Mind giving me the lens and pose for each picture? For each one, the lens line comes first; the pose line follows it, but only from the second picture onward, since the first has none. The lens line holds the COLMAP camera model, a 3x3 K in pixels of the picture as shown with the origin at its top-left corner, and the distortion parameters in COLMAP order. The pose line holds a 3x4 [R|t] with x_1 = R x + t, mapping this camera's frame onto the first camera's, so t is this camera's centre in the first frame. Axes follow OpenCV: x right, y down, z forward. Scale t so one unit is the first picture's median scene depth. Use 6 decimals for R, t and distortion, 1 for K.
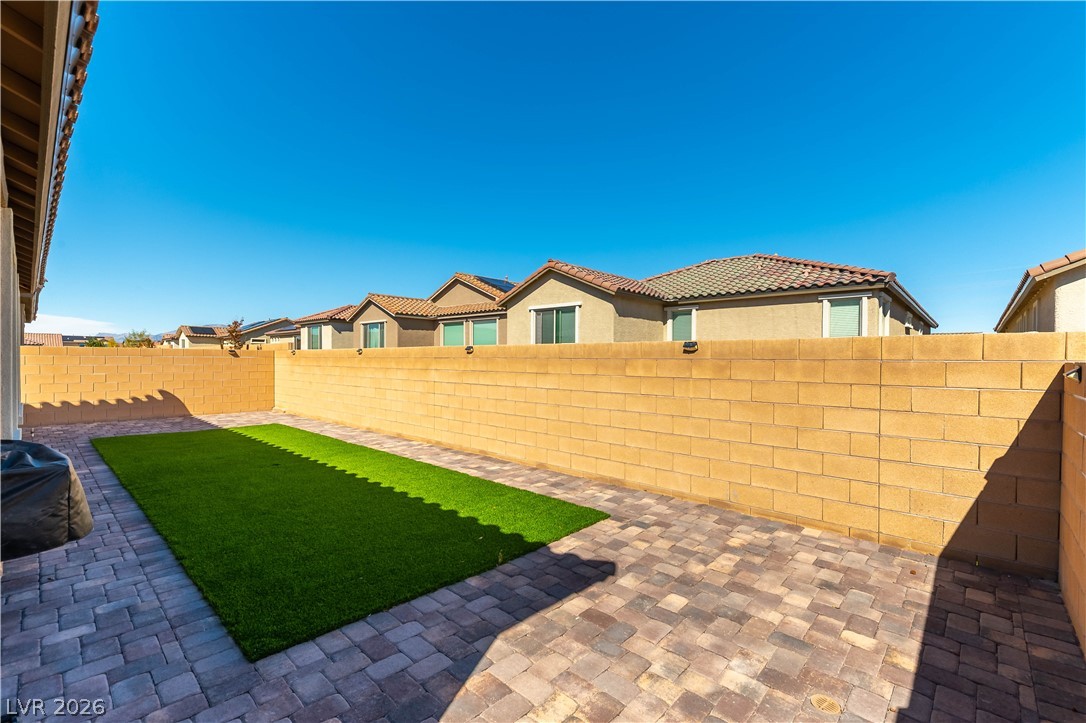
lens RADIAL K [[473.5, 0, 537.8], [0, 473.5, 366.1], [0, 0, 1]] dist [0.001599, -0.001332]
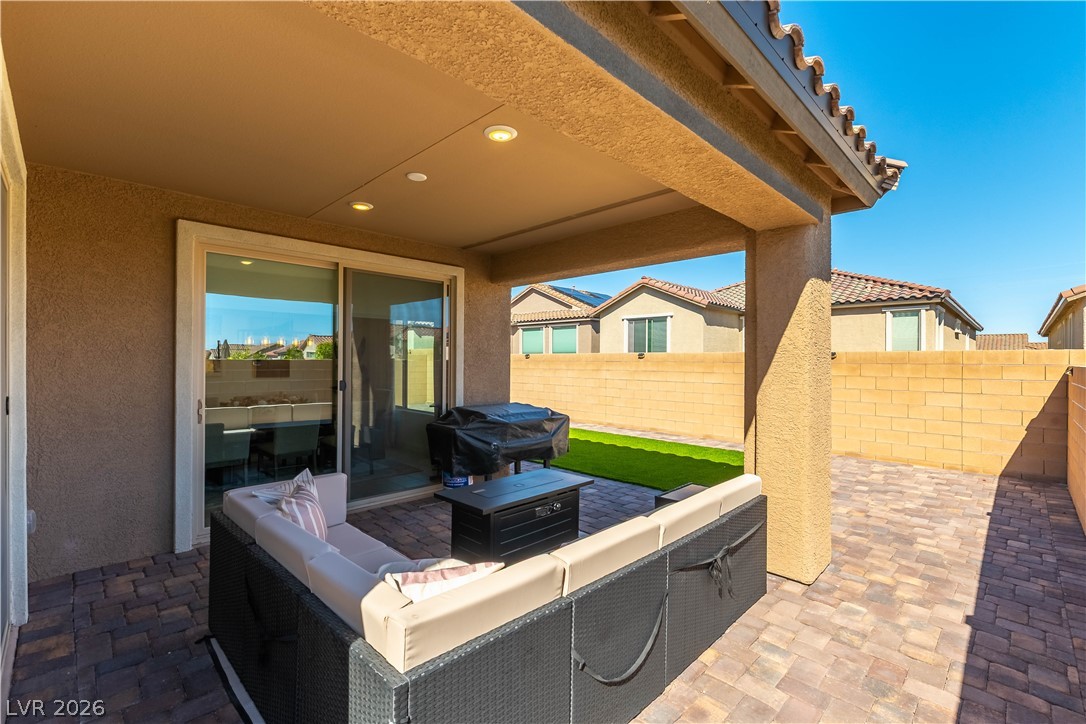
lens RADIAL K [[473.5, 0, 548.2], [0, 473.5, 360.3], [0, 0, 1]] dist [0.001599, -0.001332]
pose [[0.999263, -0.000837, -0.038370, -0.201064], [0.000282, 0.999895, -0.014471, -0.000741], [0.038378, 0.014450, 0.999159, -0.219265]]
